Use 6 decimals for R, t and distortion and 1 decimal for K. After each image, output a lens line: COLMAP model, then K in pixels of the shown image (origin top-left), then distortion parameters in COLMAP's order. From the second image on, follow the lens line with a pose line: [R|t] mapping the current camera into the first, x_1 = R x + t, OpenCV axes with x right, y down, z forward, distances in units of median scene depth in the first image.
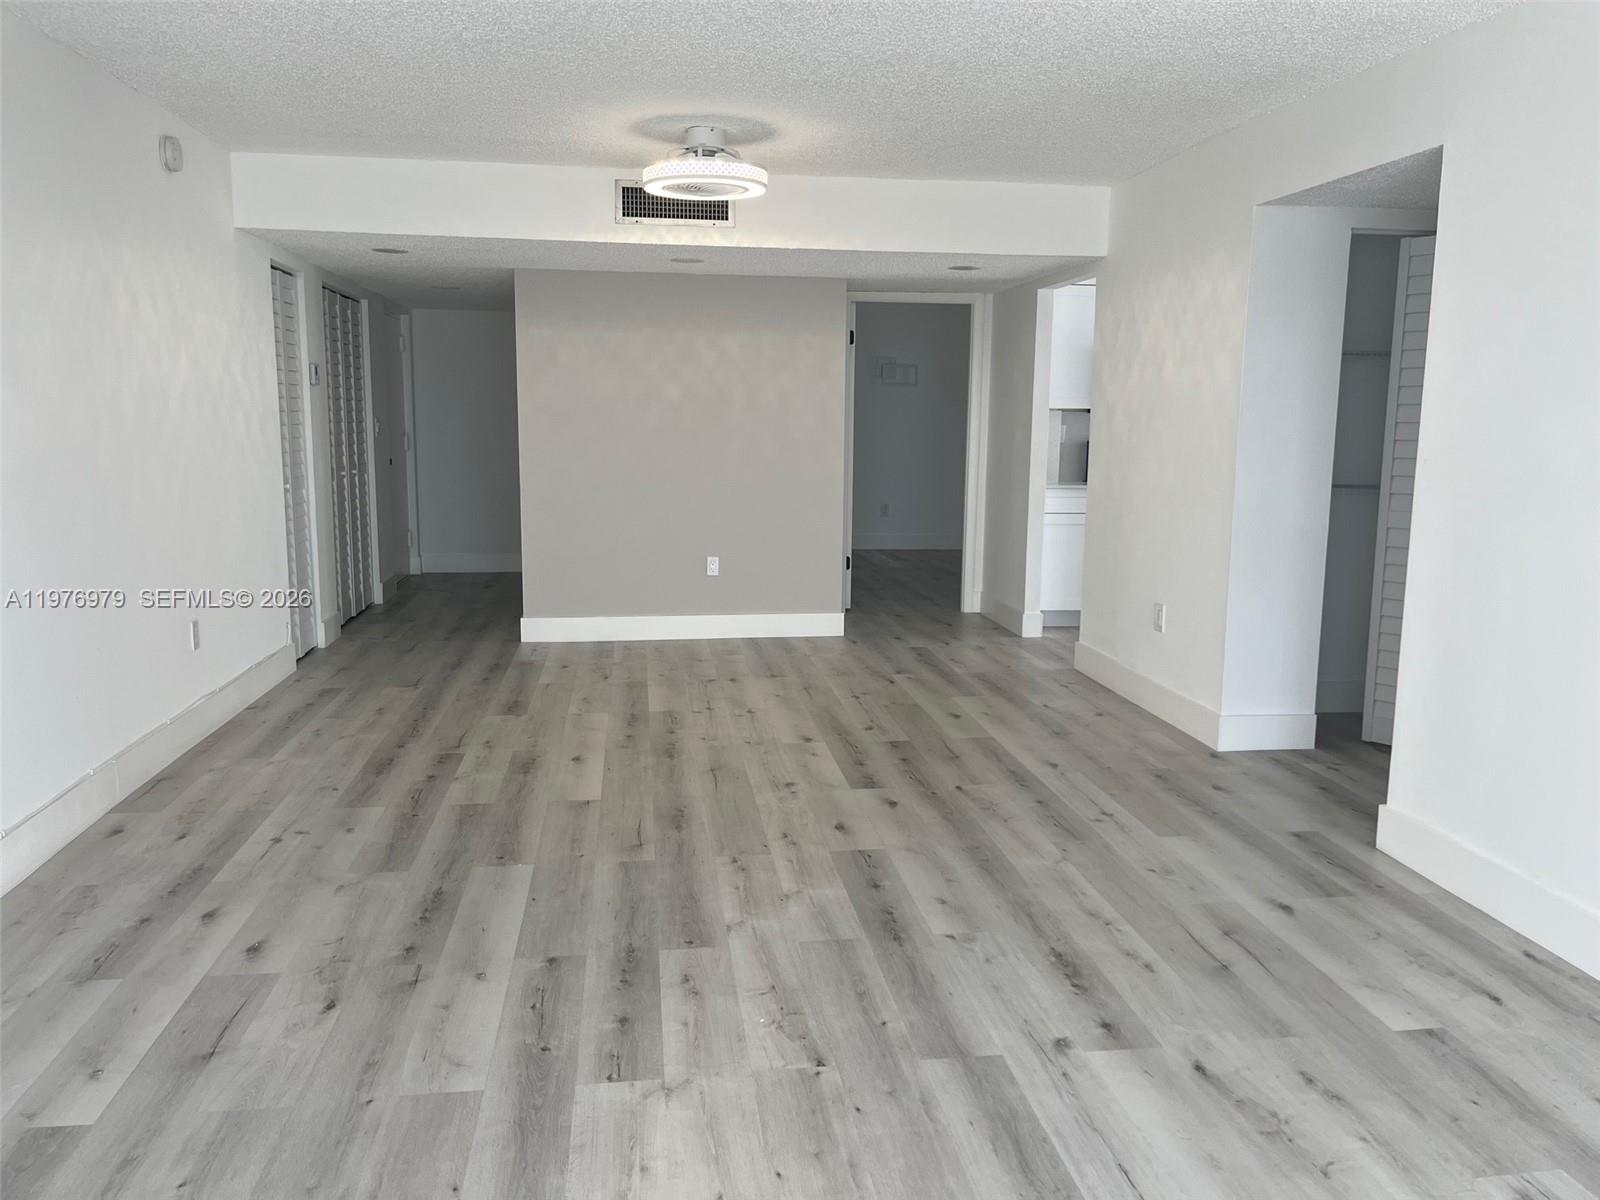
lens RADIAL K [[1225.9, 0, 799.9], [0, 1225.9, 600.7], [0, 0, 1]] dist [0.008421, -0.003756]
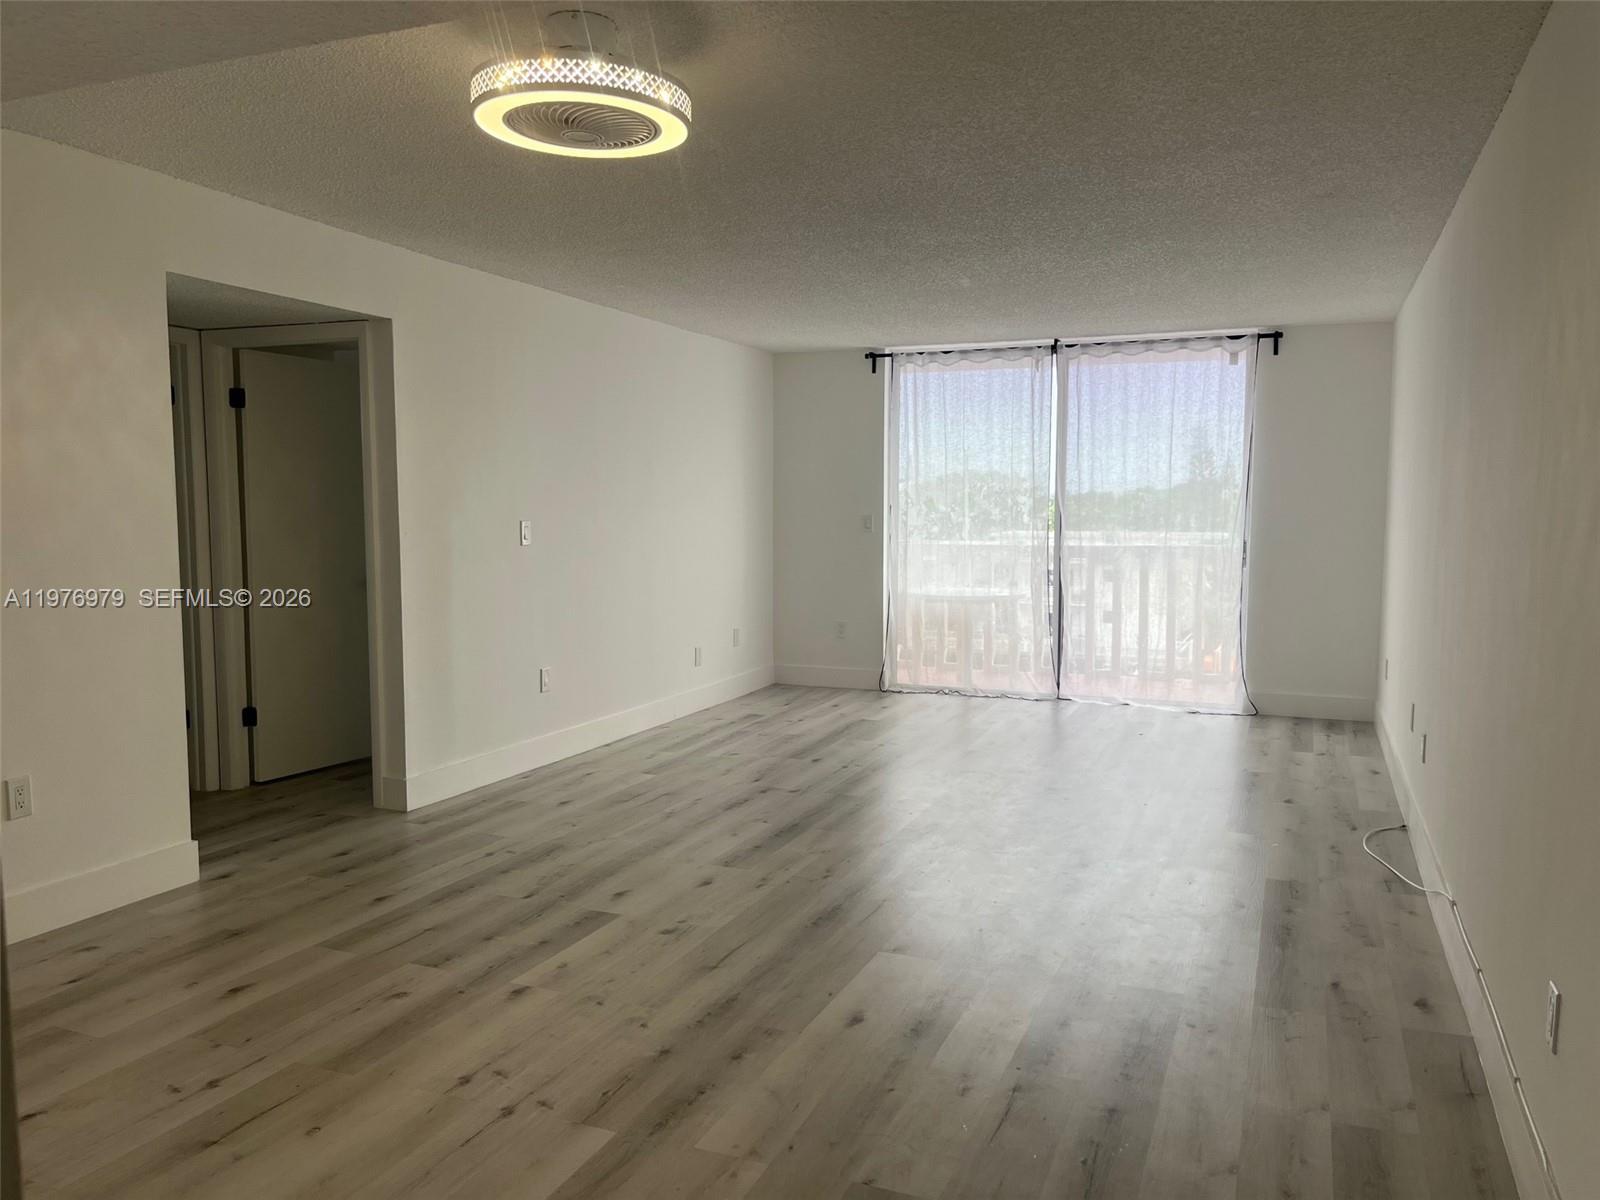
lens RADIAL K [[1225.9, 0, 801.3], [0, 1225.9, 600.7], [0, 0, 1]] dist [0.008421, -0.003756]
pose [[-0.868067, -0.057022, 0.493161, -0.536811], [0.059969, 0.974063, 0.218186, -0.279909], [-0.492811, 0.218975, -0.842133, 1.724472]]
